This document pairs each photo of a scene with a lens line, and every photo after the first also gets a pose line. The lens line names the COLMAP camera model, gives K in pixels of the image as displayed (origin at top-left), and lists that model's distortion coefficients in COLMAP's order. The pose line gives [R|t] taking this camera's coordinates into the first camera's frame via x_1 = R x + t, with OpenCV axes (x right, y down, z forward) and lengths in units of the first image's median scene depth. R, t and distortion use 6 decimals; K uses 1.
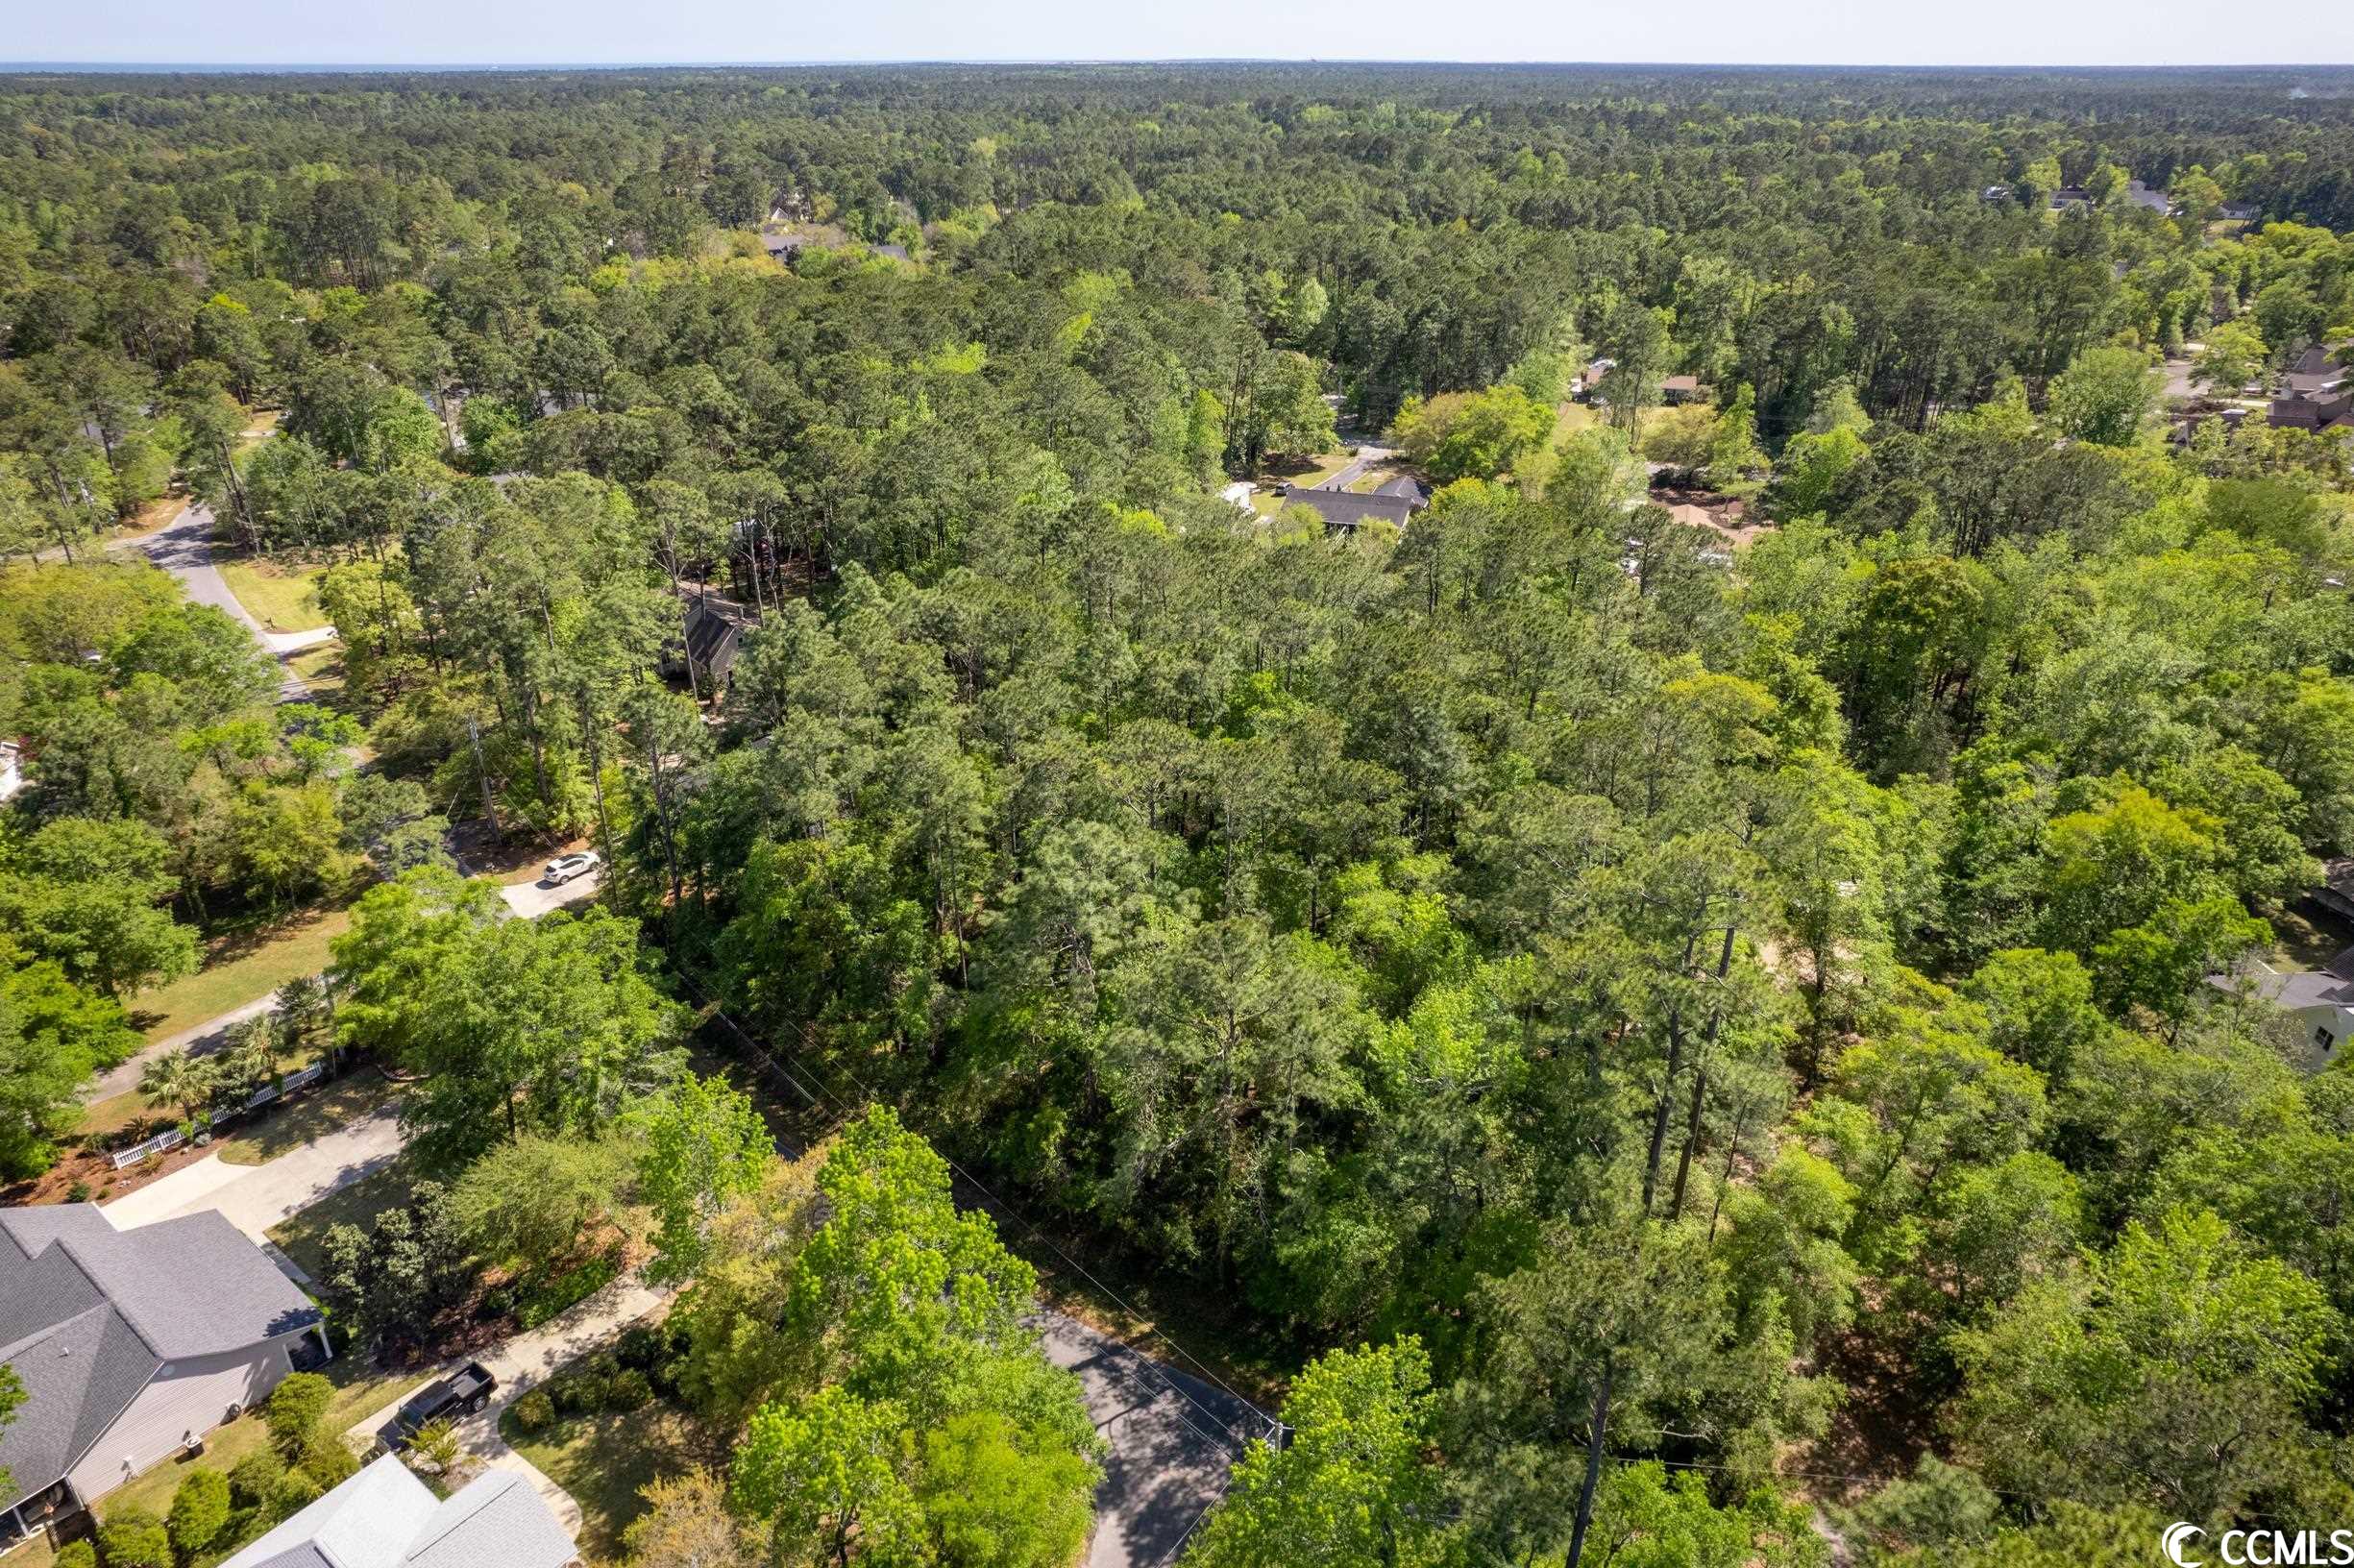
lens RADIAL K [[1530.5, 0, 1172.5], [0, 1530.5, 789.8], [0, 0, 1]] dist [-0.080480, 0.068316]
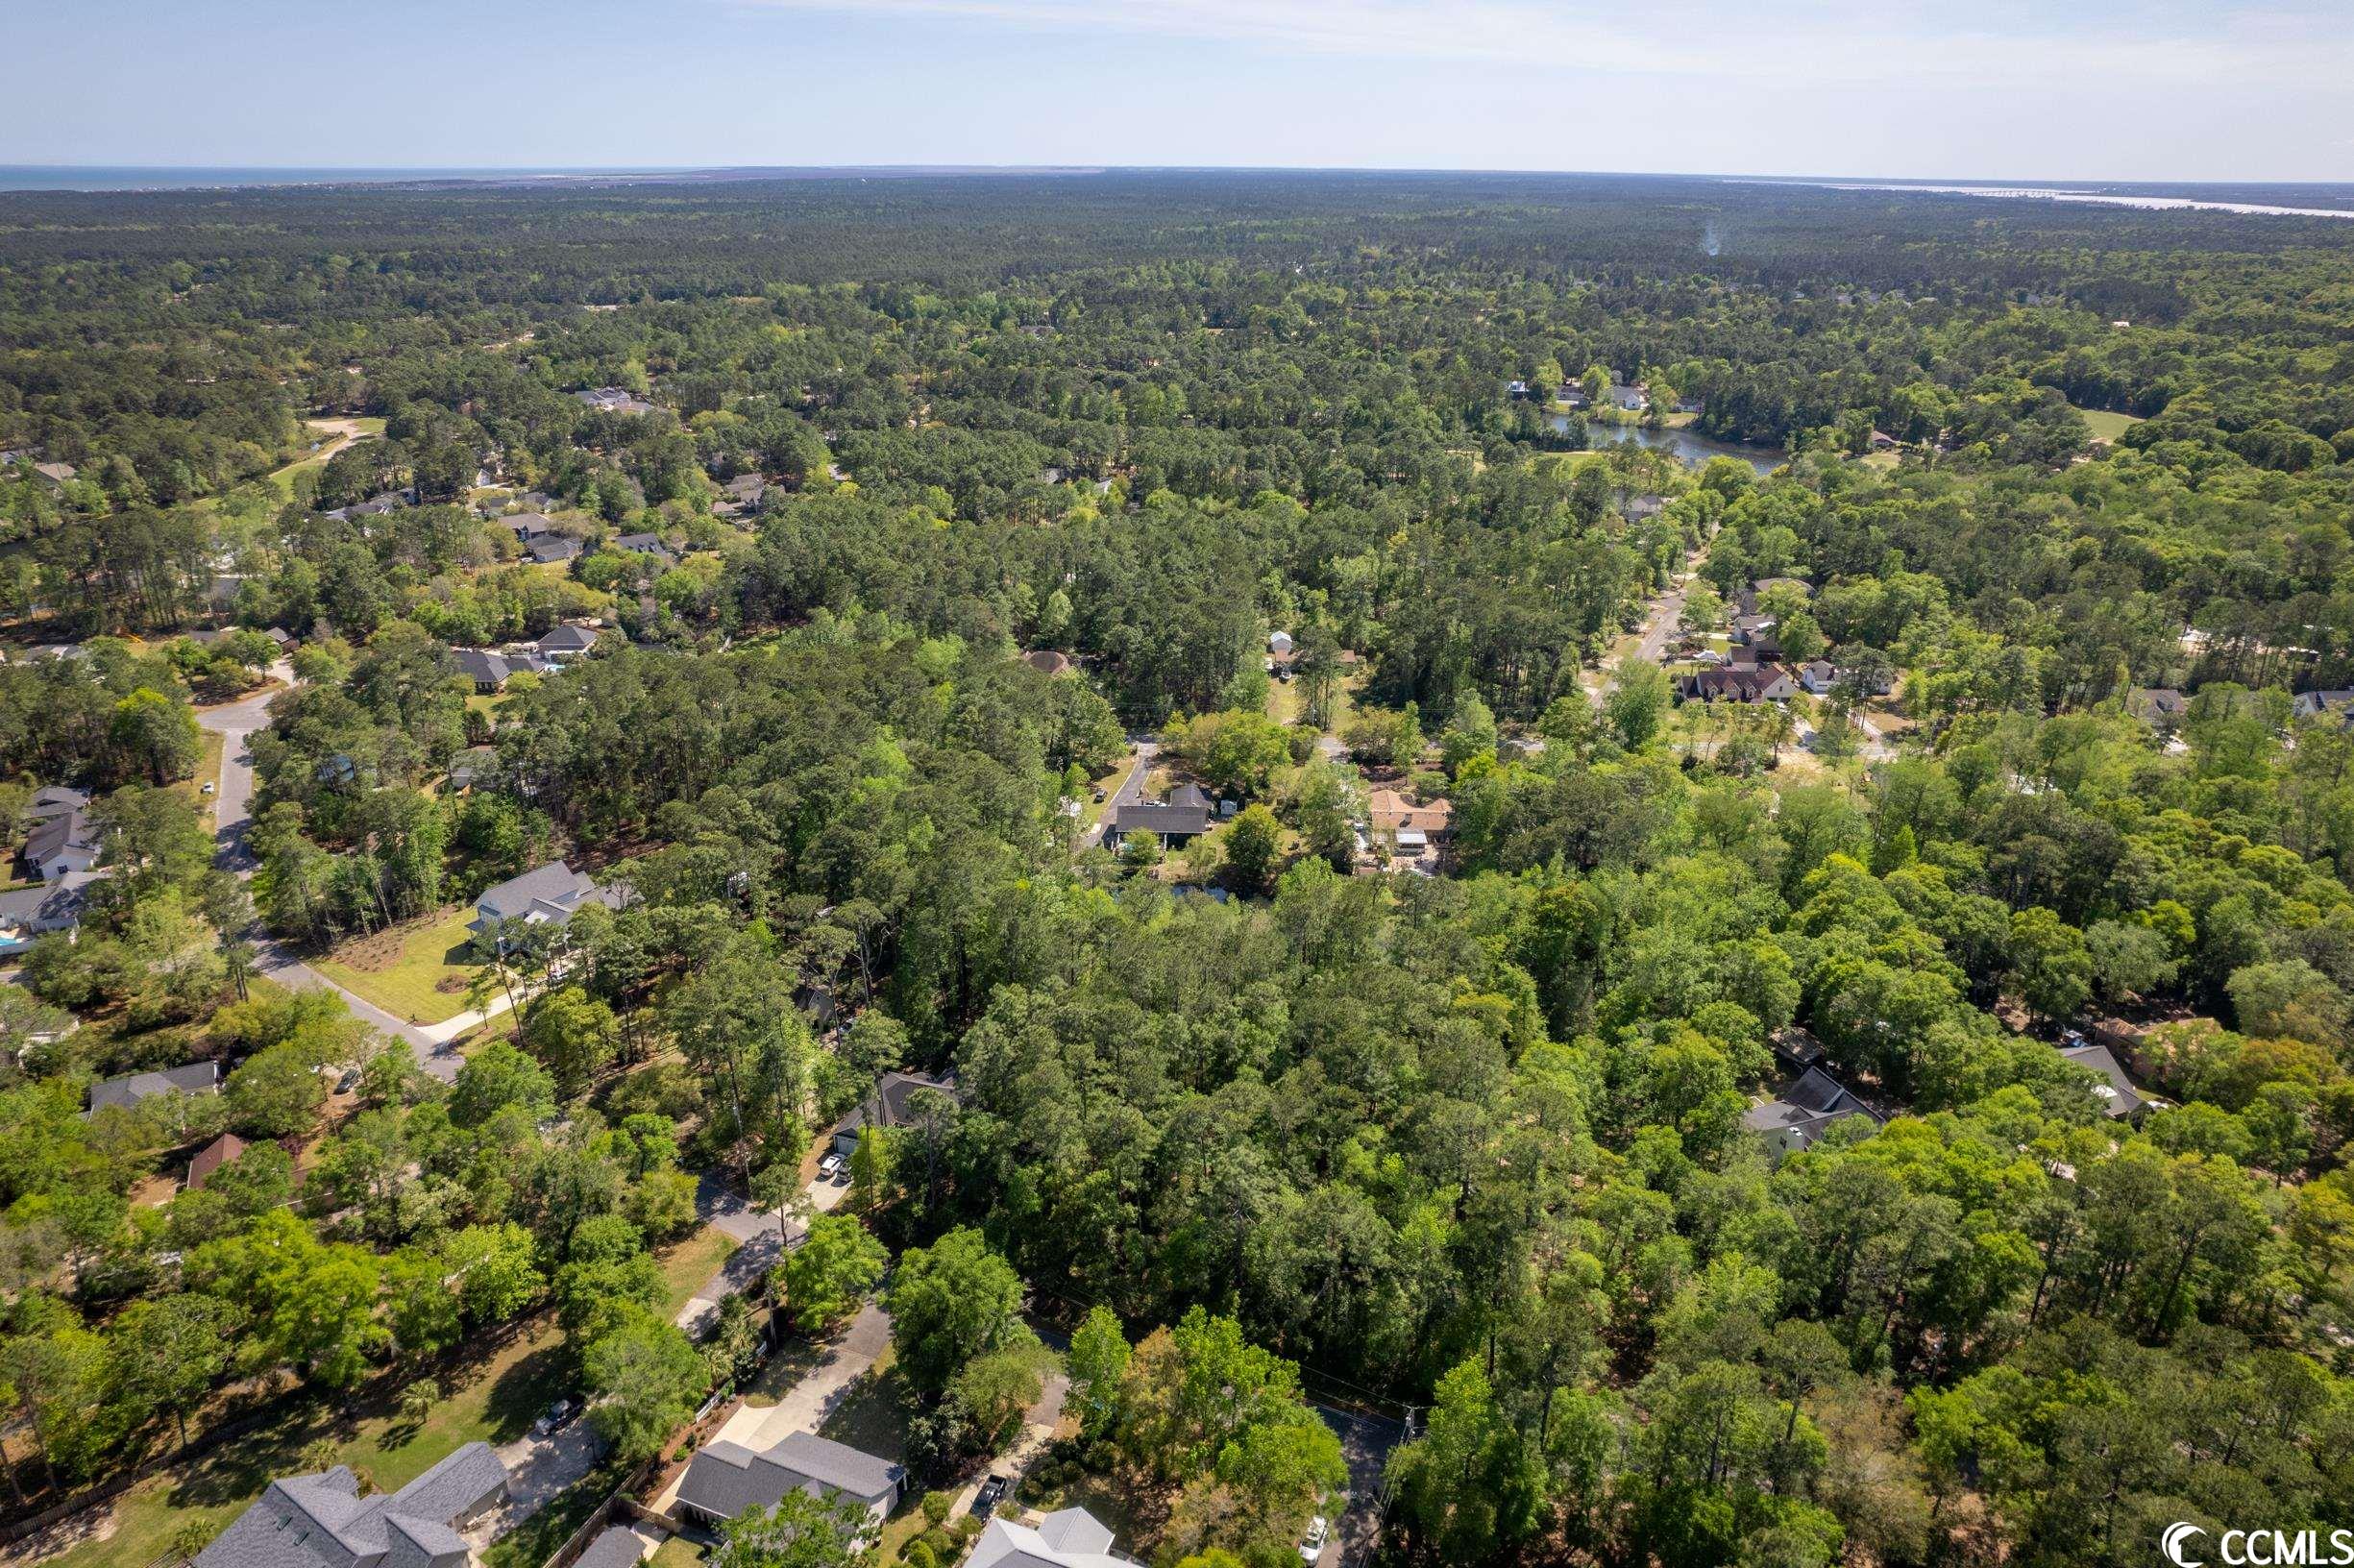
lens RADIAL K [[1547.8, 0, 1179.8], [0, 1547.8, 785.8], [0, 0, 1]] dist [-0.074561, 0.072972]
pose [[0.960868, -0.097038, 0.259455, -0.562955], [0.114160, 0.992115, -0.051724, -0.329309], [-0.252390, 0.079319, 0.964369, -0.919816]]
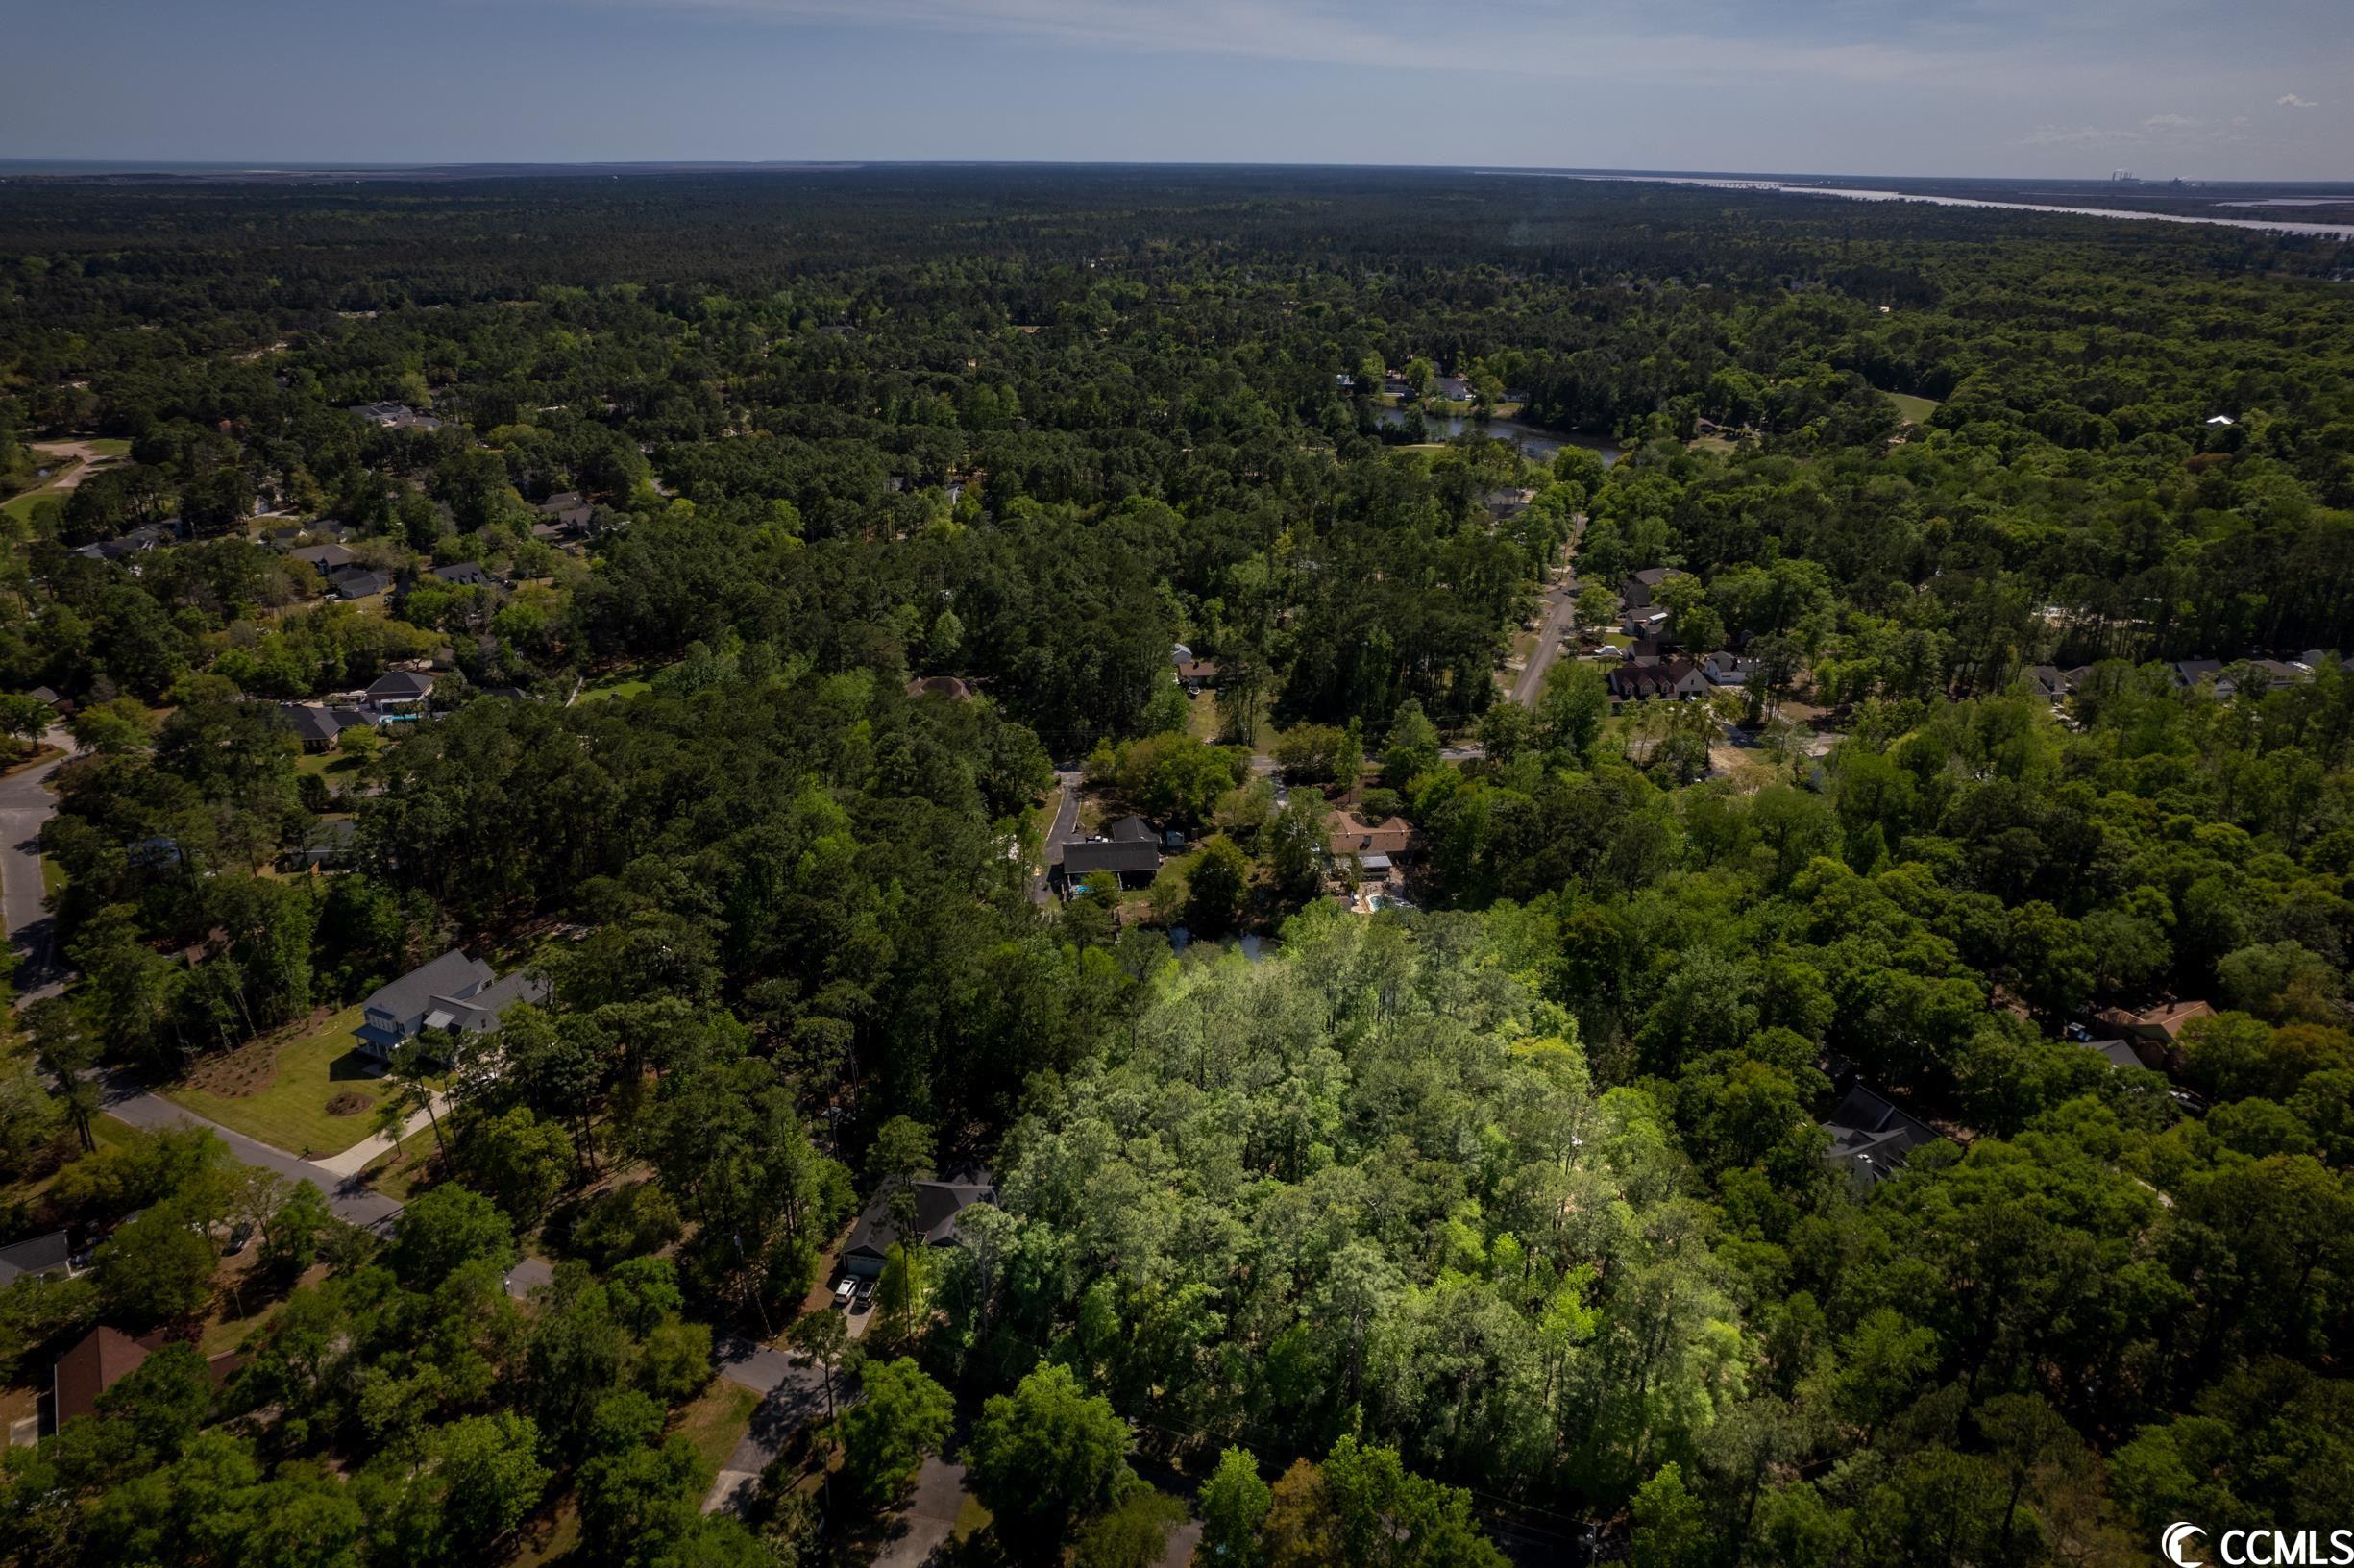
lens RADIAL K [[1547.8, 0, 1179.8], [0, 1547.8, 785.8], [0, 0, 1]] dist [-0.074561, 0.072972]
pose [[0.911190, -0.148035, 0.384472, -0.797137], [0.172376, 0.984591, -0.029427, -0.461434], [-0.374192, 0.093088, 0.922667, -0.626304]]
